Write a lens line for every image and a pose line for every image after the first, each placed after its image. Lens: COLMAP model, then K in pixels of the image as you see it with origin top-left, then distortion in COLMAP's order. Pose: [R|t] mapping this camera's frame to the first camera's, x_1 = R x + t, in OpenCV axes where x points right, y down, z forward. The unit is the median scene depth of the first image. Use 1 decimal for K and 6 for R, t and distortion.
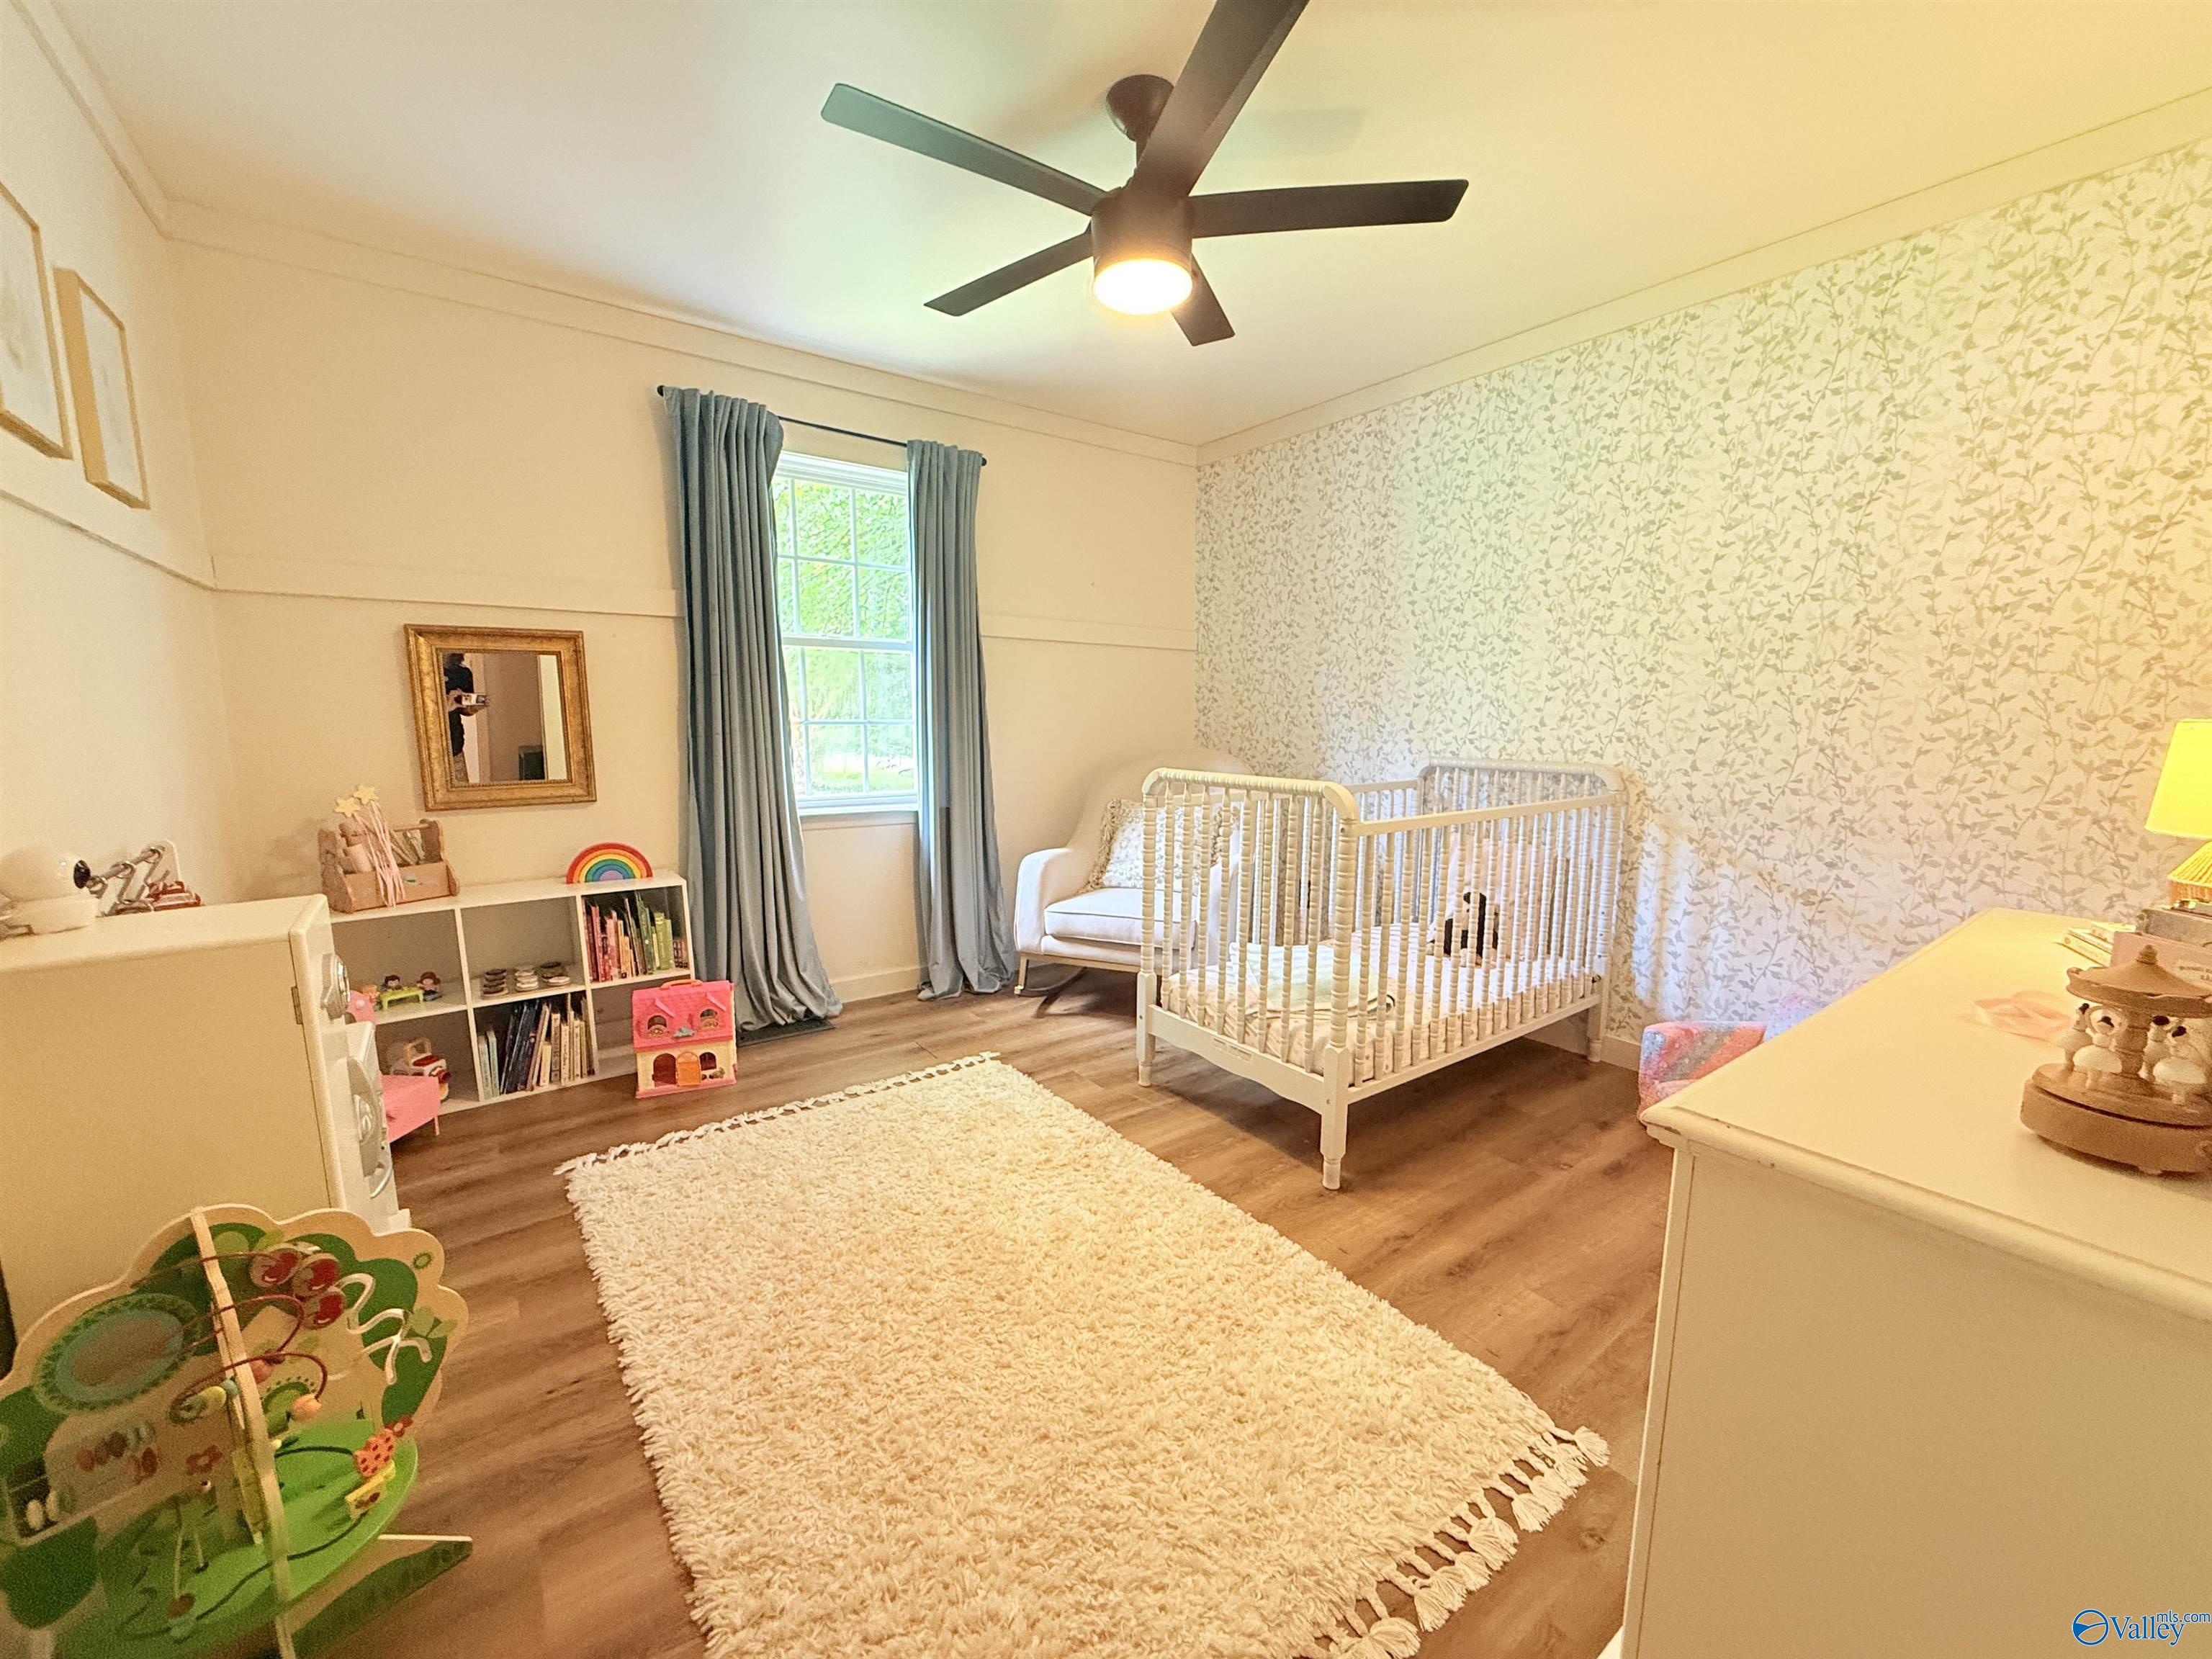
lens RADIAL K [[875.7, 0, 1099.9], [0, 875.7, 842.3], [0, 0, 1]] dist [0.000359, -0.000114]
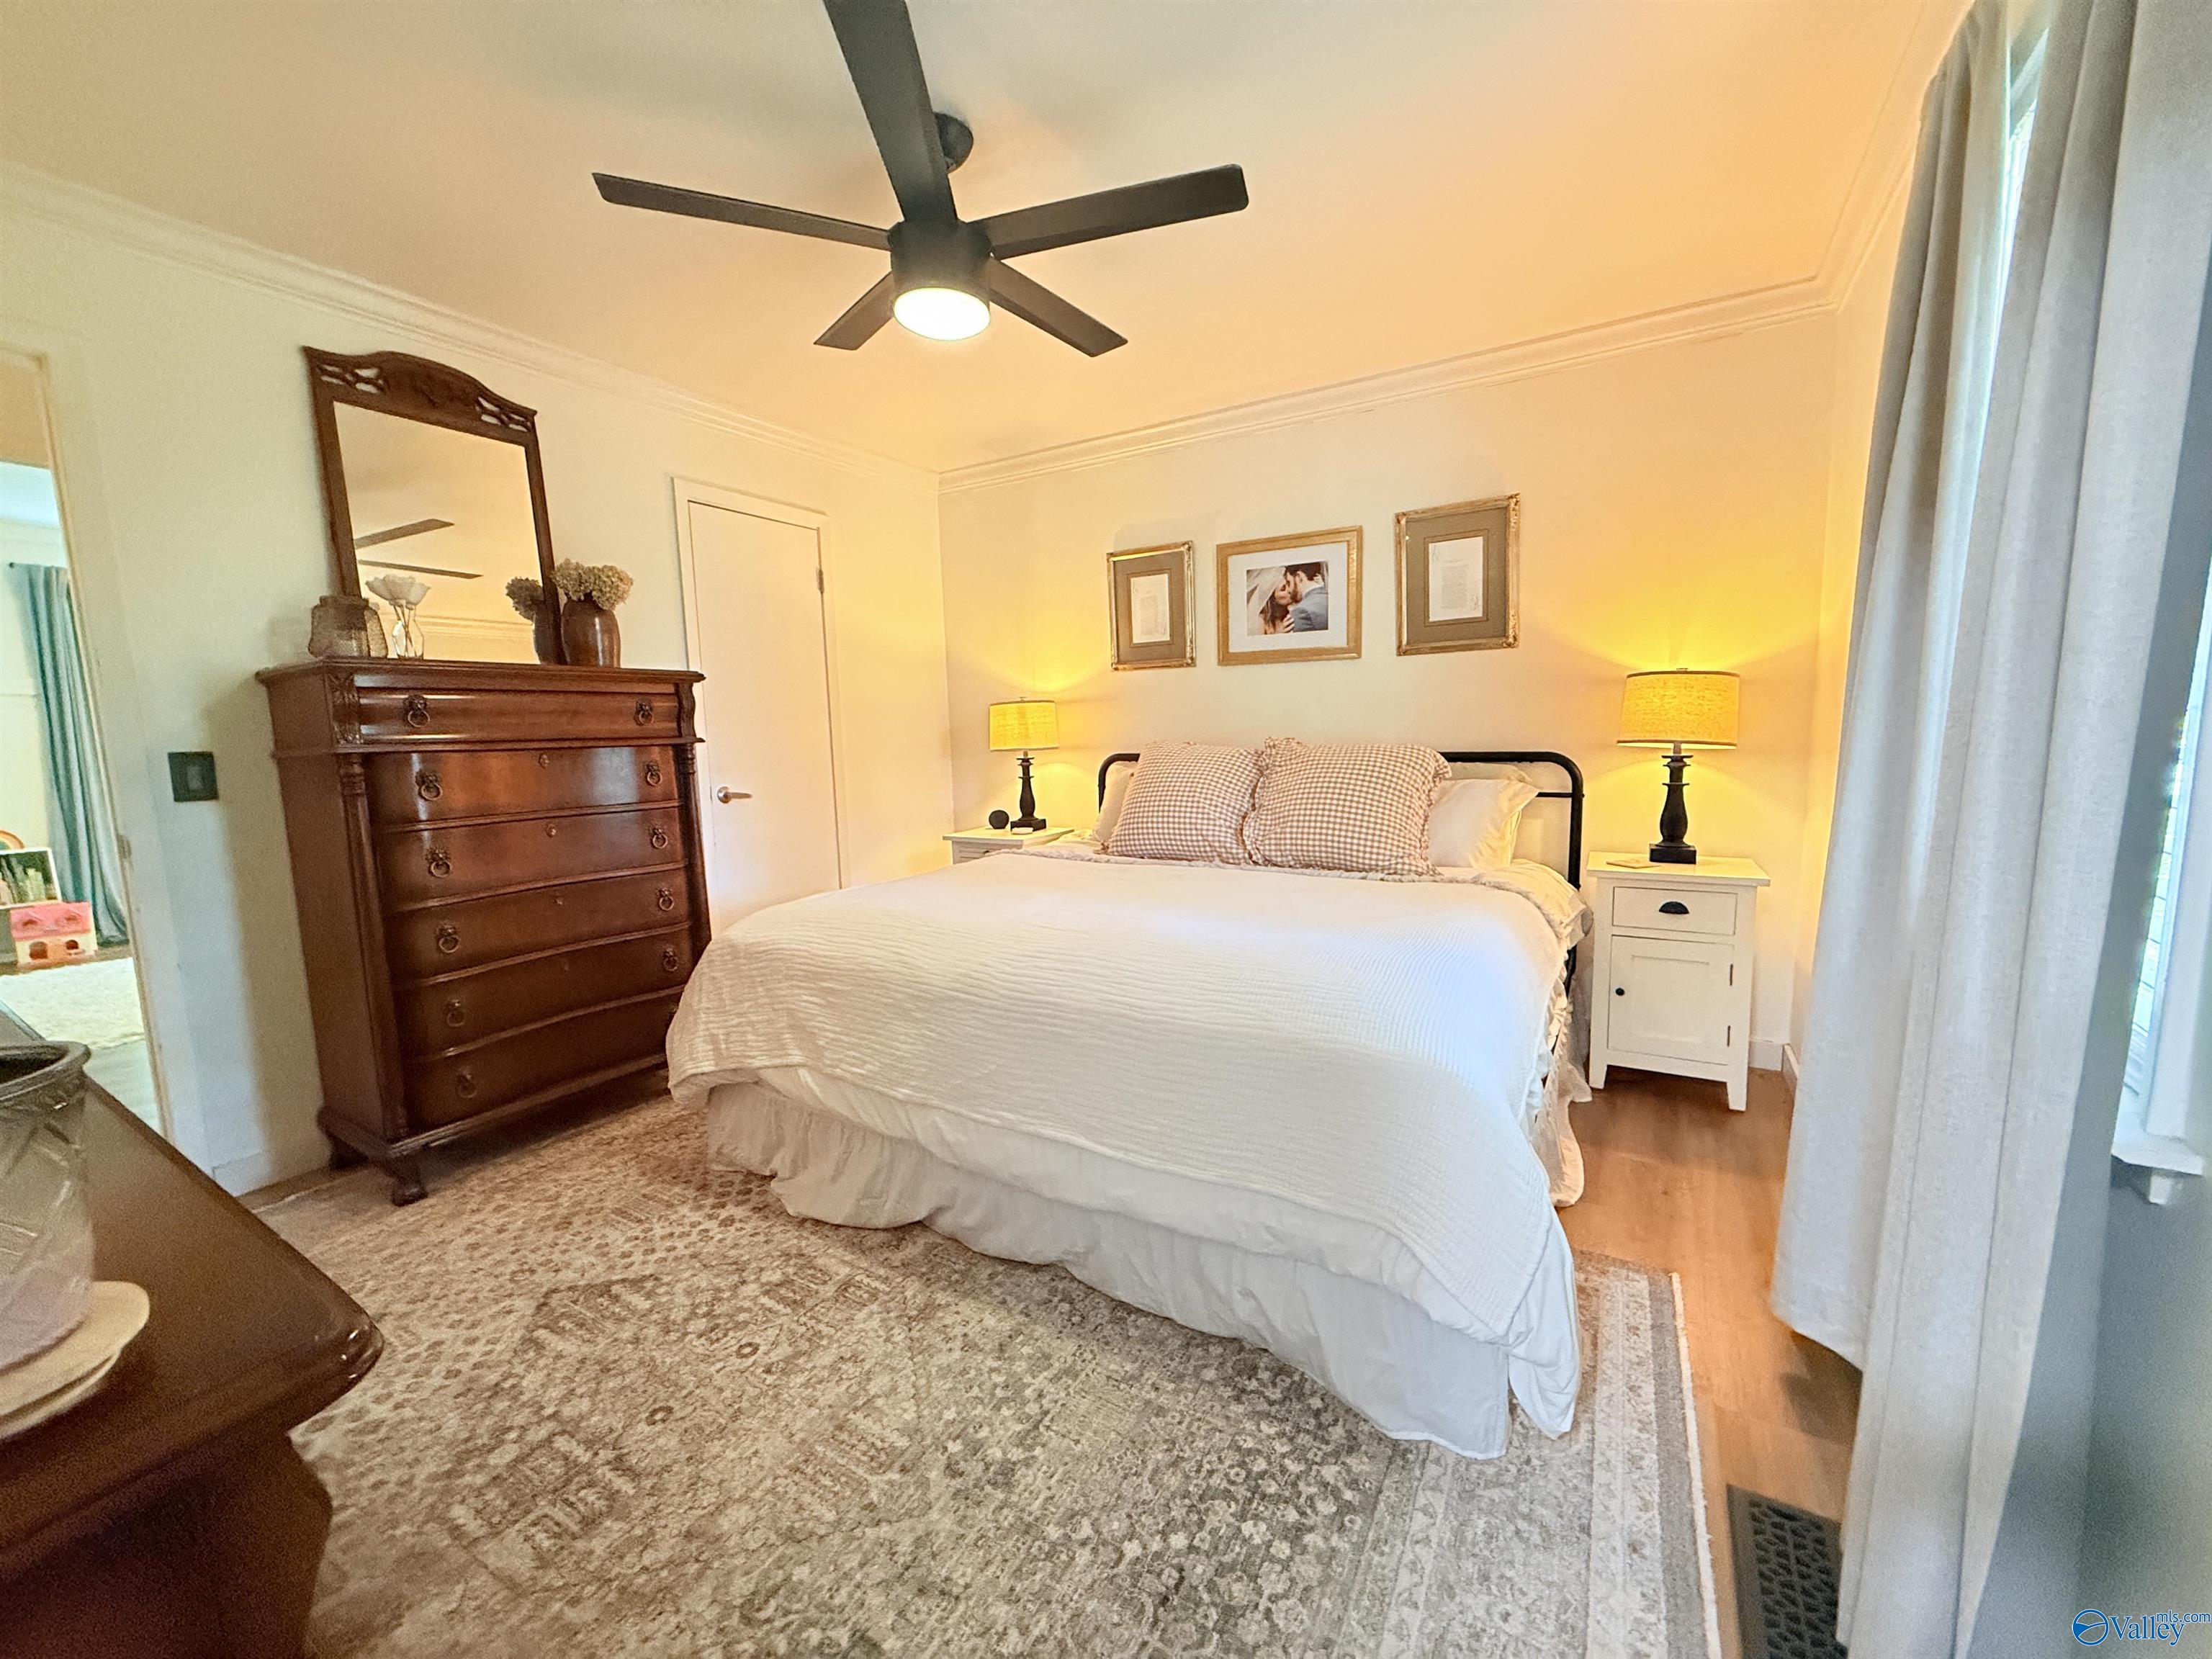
lens RADIAL K [[875.7, 0, 1105.4], [0, 875.7, 826.3], [0, 0, 1]] dist [0.000359, -0.000114]
pose [[0.924433, -0.069901, 0.374884, 0.806858], [0.078766, 0.996858, -0.008356, 0.180502], [-0.373122, 0.037252, 0.927034, -1.381212]]
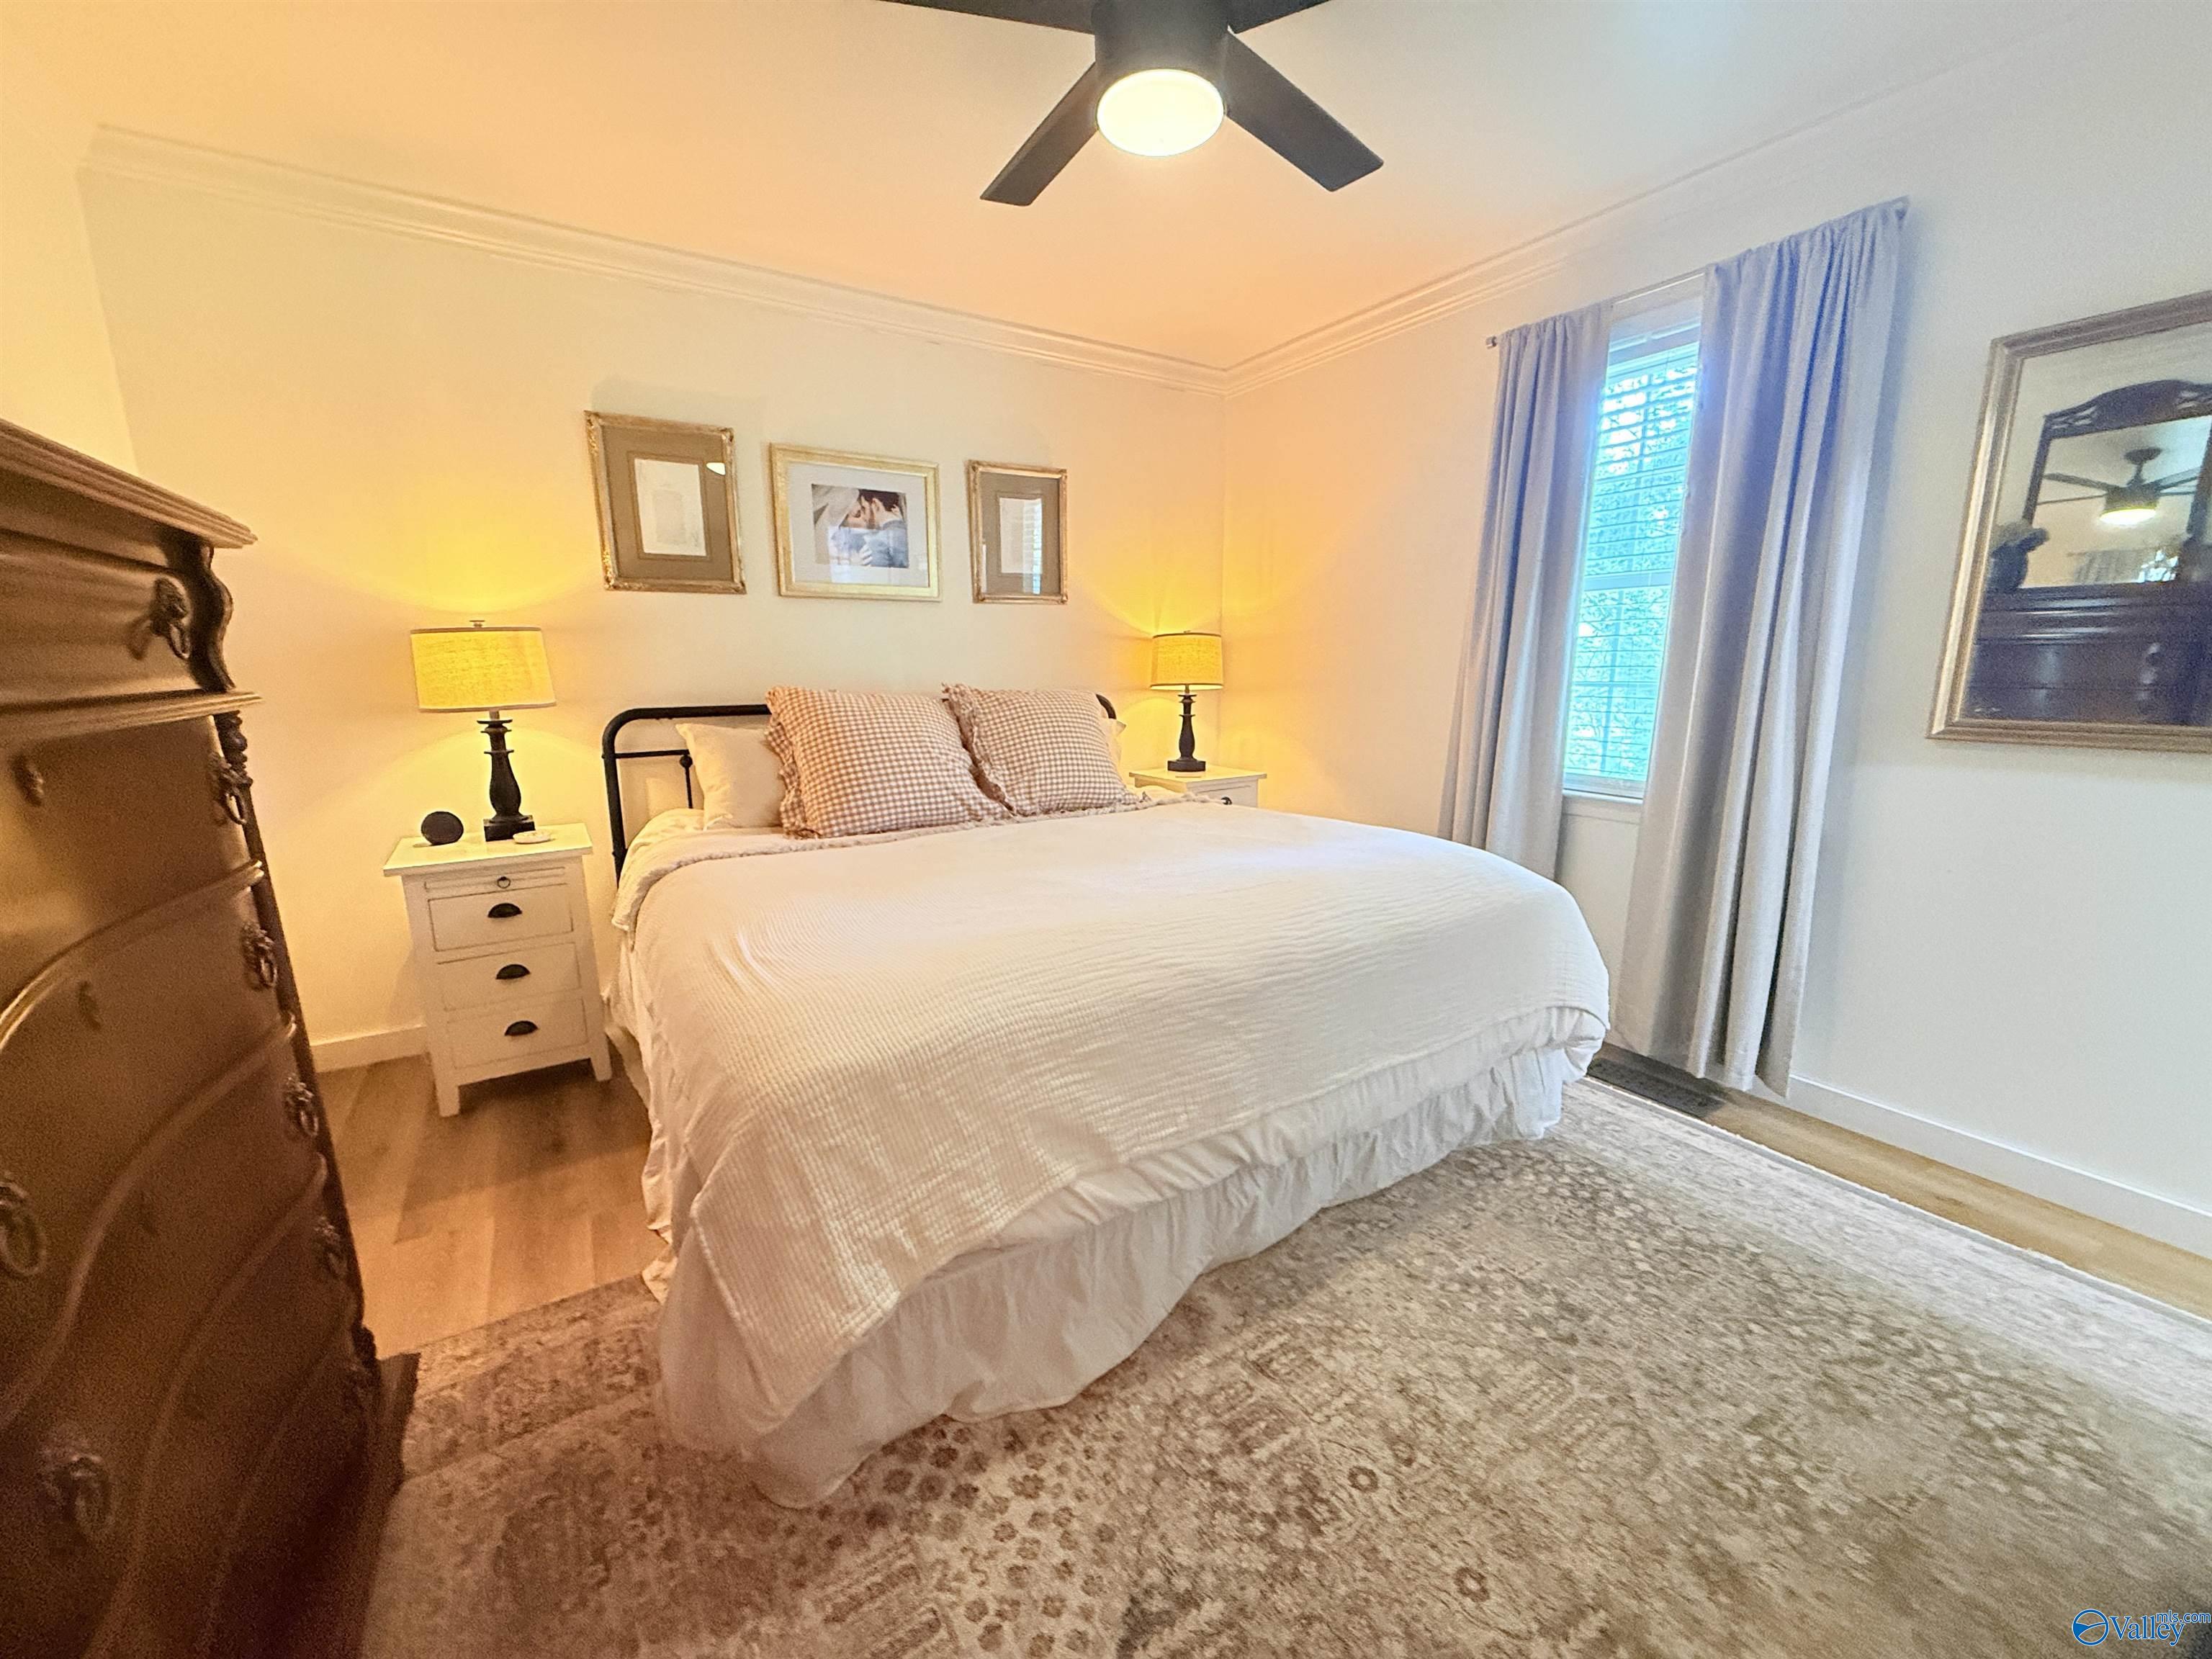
lens RADIAL K [[875.7, 0, 1106.8], [0, 875.7, 824.4], [0, 0, 1]] dist [0.000359, -0.000114]
pose [[0.066652, -0.193478, 0.978838, -1.197545], [0.139580, 0.973181, 0.182856, -0.337648], [-0.987965, 0.124438, 0.091870, 1.971110]]
